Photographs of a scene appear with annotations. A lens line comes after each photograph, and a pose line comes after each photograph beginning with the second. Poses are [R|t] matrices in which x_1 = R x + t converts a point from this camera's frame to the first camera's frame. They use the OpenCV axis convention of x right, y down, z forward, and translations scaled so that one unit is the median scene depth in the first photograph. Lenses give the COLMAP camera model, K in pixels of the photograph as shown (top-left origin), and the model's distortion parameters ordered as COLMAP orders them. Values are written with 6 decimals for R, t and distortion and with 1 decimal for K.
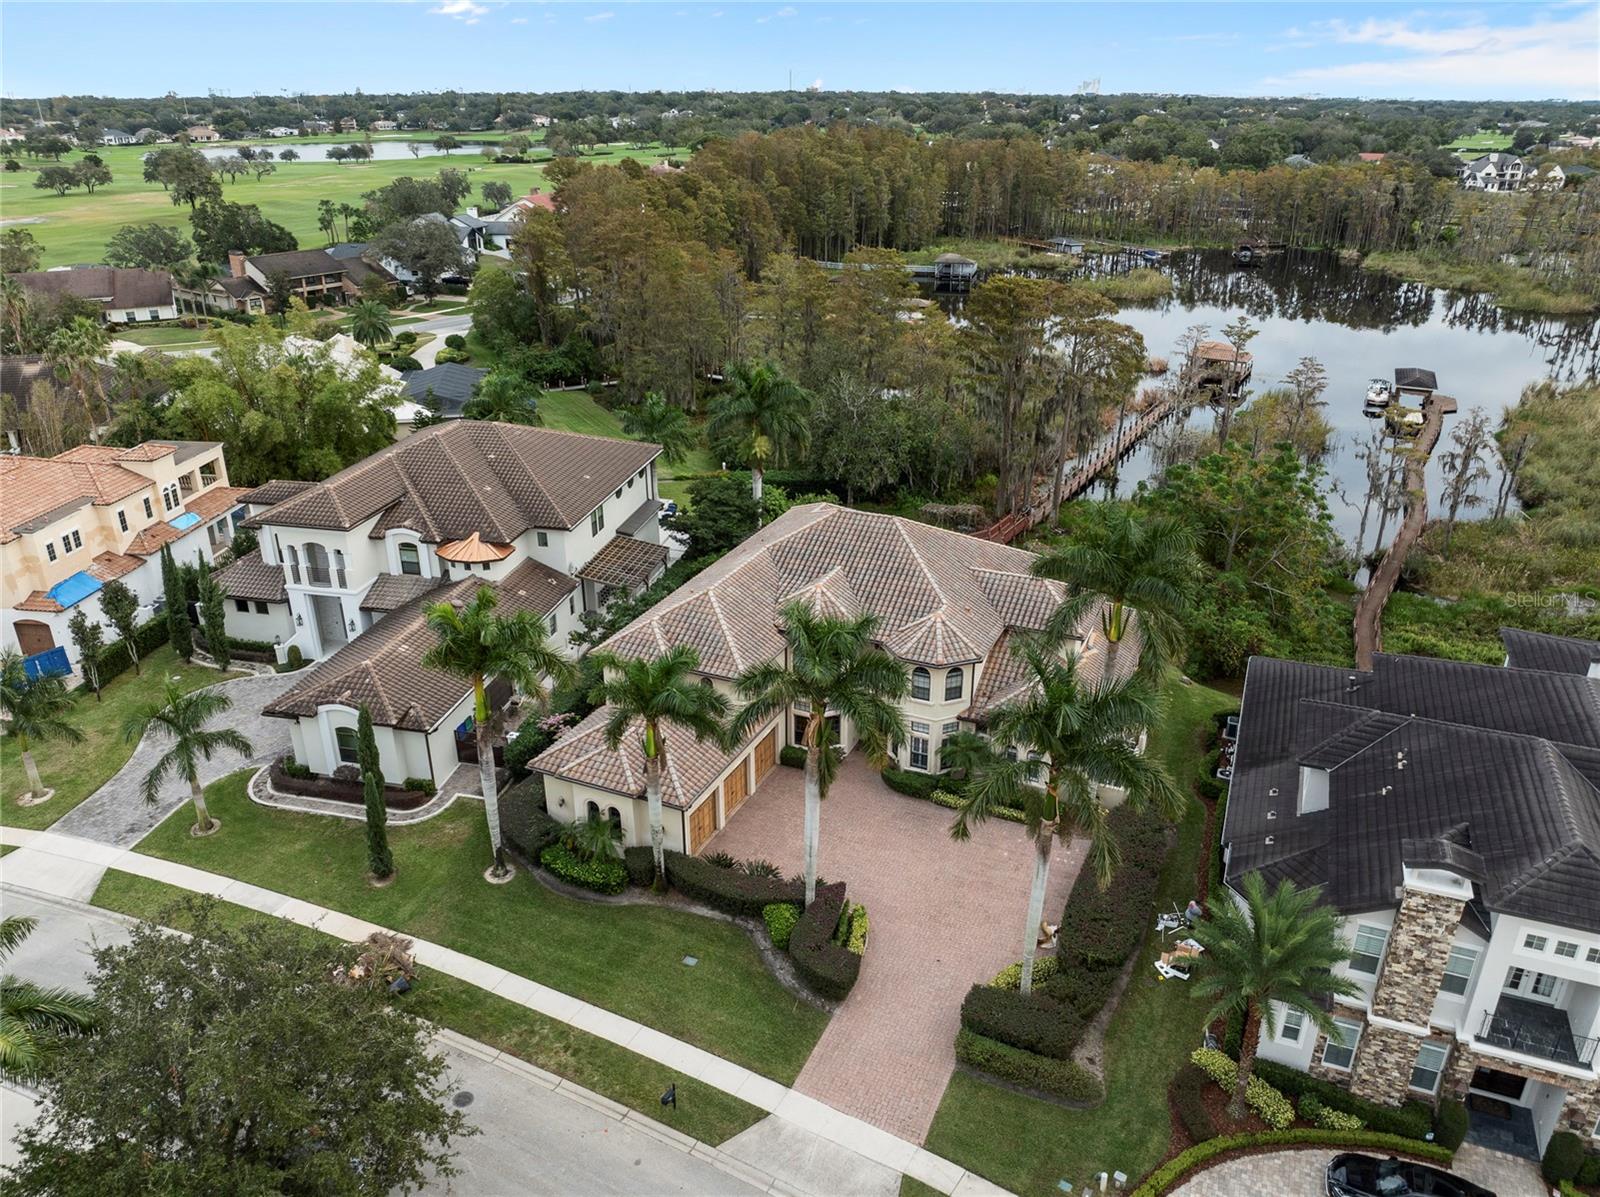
lens RADIAL K [[1125.6, 0, 800.0], [0, 1125.6, 598.5], [0, 0, 1]] dist [-0.042149, 0.002692]
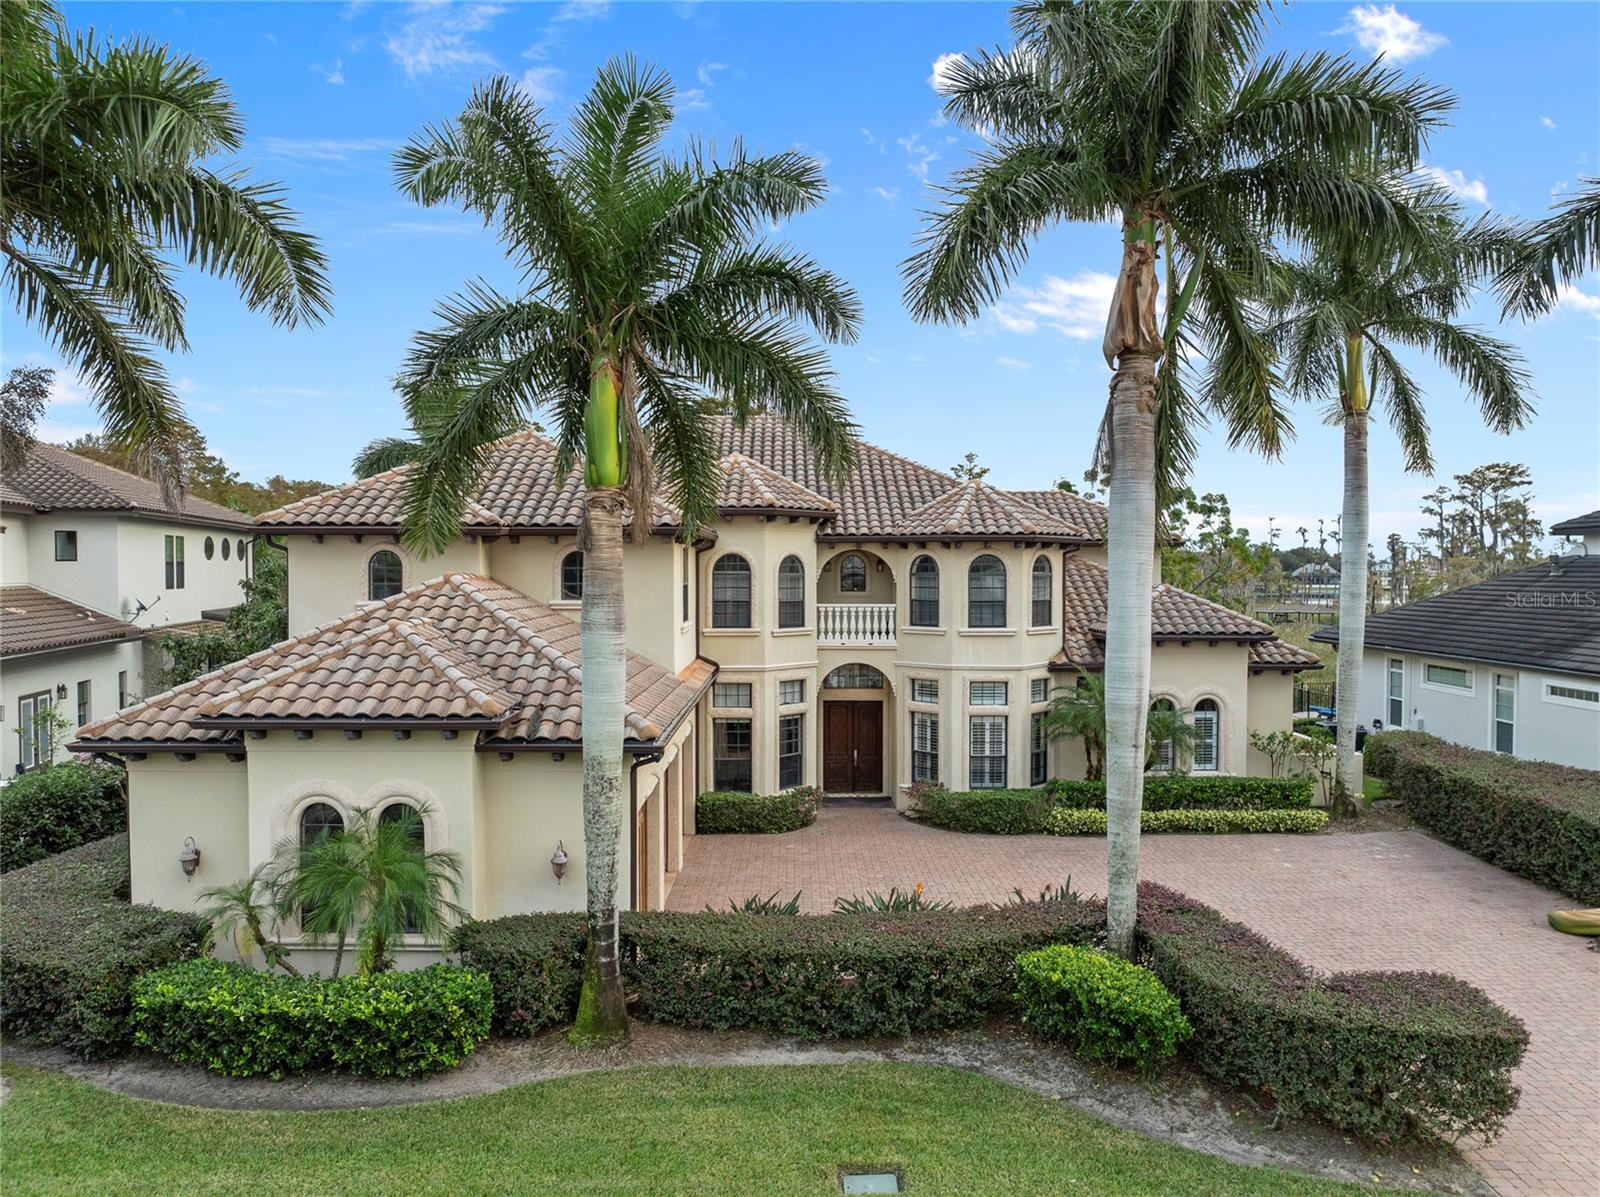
lens RADIAL K [[1125.6, 0, 800.0], [0, 1125.6, 598.5], [0, 0, 1]] dist [-0.042149, 0.002692]
pose [[0.912152, -0.015454, 0.409560, -0.176558], [0.164288, 0.929280, -0.330829, 0.235770], [-0.375483, 0.369052, 0.850184, 0.625877]]
